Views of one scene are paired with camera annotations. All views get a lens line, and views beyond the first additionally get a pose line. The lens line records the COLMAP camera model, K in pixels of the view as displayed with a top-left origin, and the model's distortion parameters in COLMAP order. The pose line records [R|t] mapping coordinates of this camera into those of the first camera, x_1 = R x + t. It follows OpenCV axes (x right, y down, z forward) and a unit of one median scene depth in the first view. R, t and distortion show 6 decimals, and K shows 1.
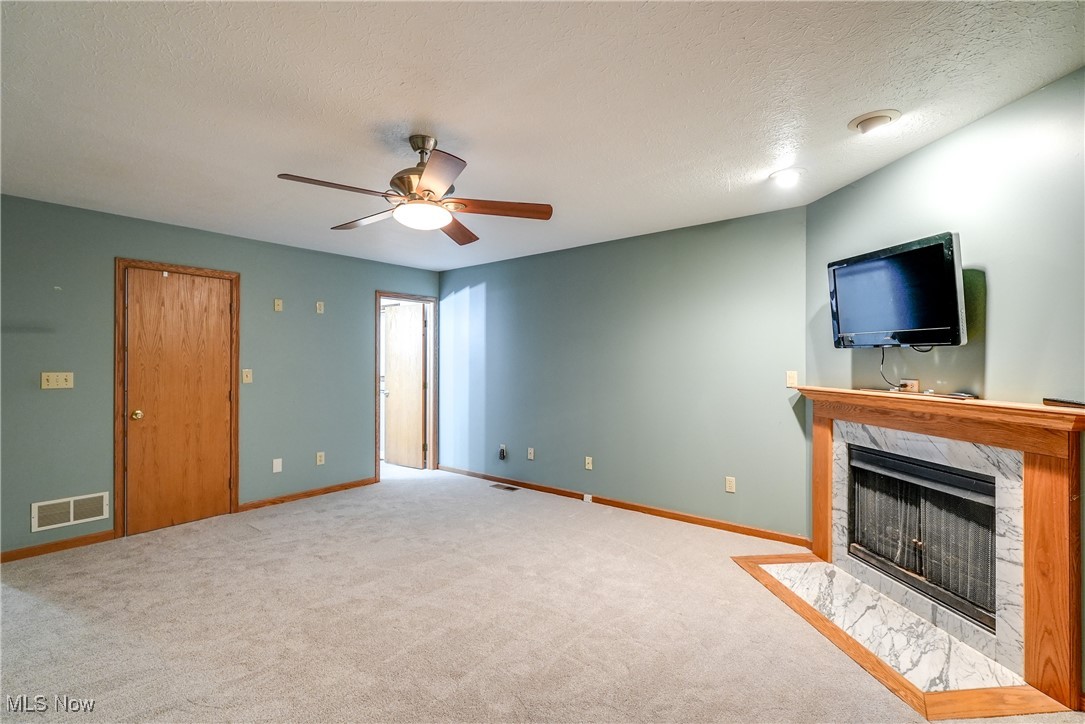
lens RADIAL K [[489.3, 0, 542.5], [0, 489.3, 362.0], [0, 0, 1]] dist [-0.000888, -0.000044]
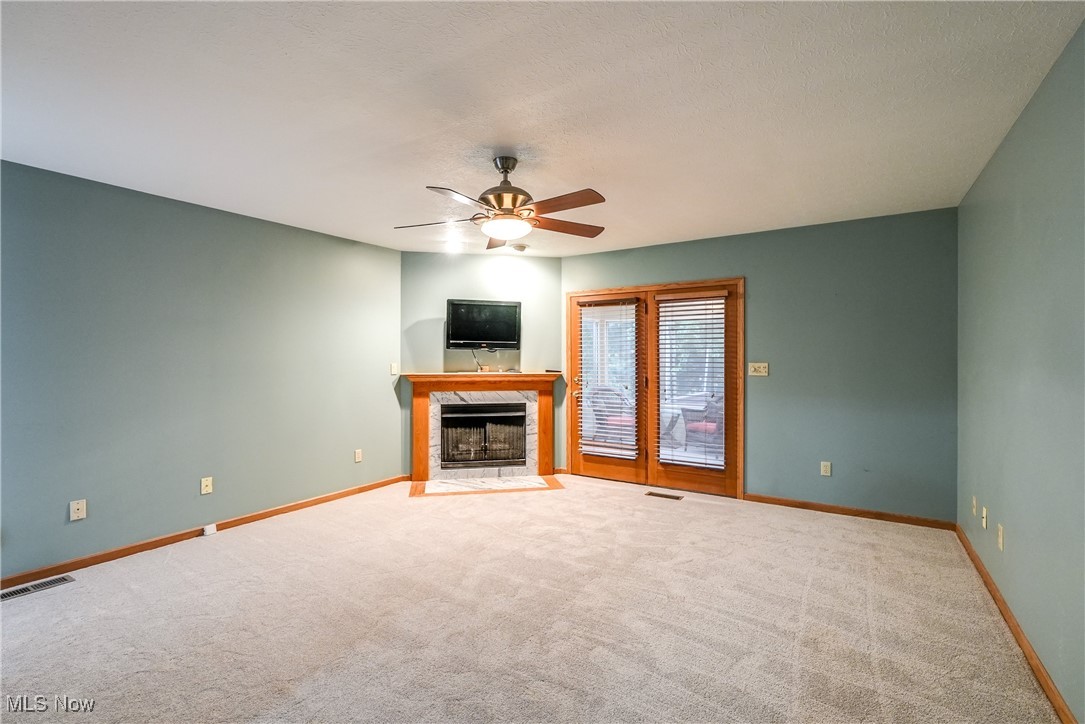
lens RADIAL K [[500.9, 0, 541.7], [0, 500.9, 357.5], [0, 0, 1]] dist [-0.002408, 0.000169]
pose [[-0.102971, -0.001899, 0.994683, -1.301410], [-0.001554, 0.999997, 0.001748, -0.001380], [-0.994683, -0.001365, -0.102973, 0.943464]]
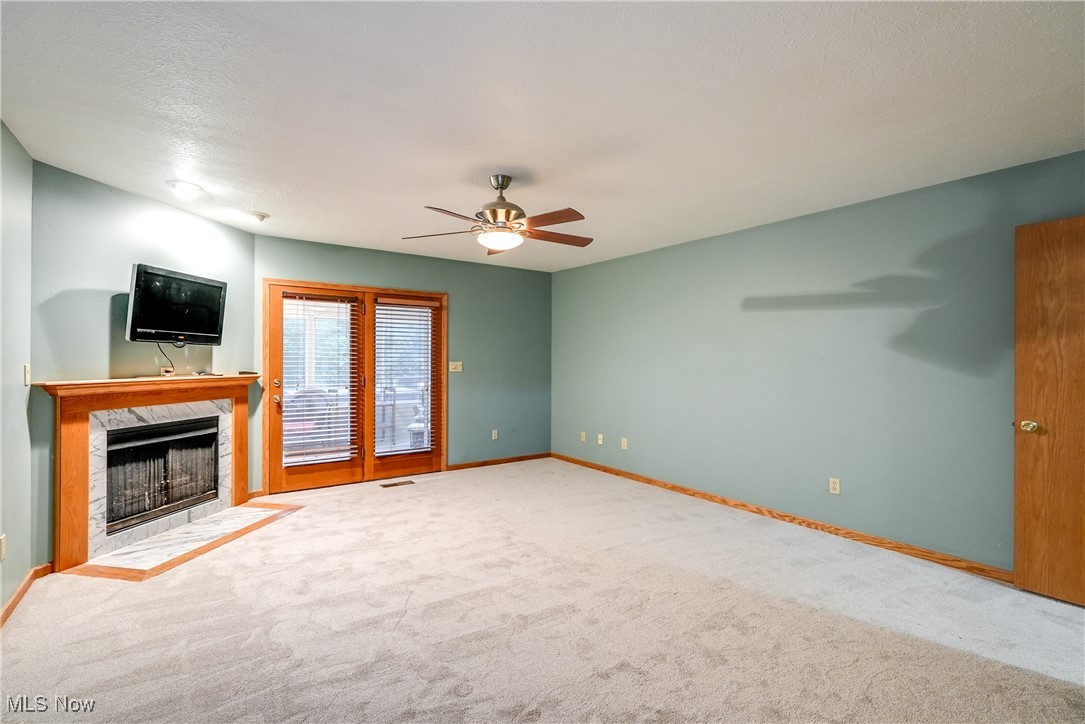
lens RADIAL K [[500.9, 0, 541.7], [0, 500.9, 357.5], [0, 0, 1]] dist [-0.002408, 0.000169]
pose [[-0.965076, -0.006242, 0.261895, -0.631132], [-0.007838, 0.999957, -0.005051, 0.007996], [-0.261852, -0.006927, -0.965083, 2.032785]]
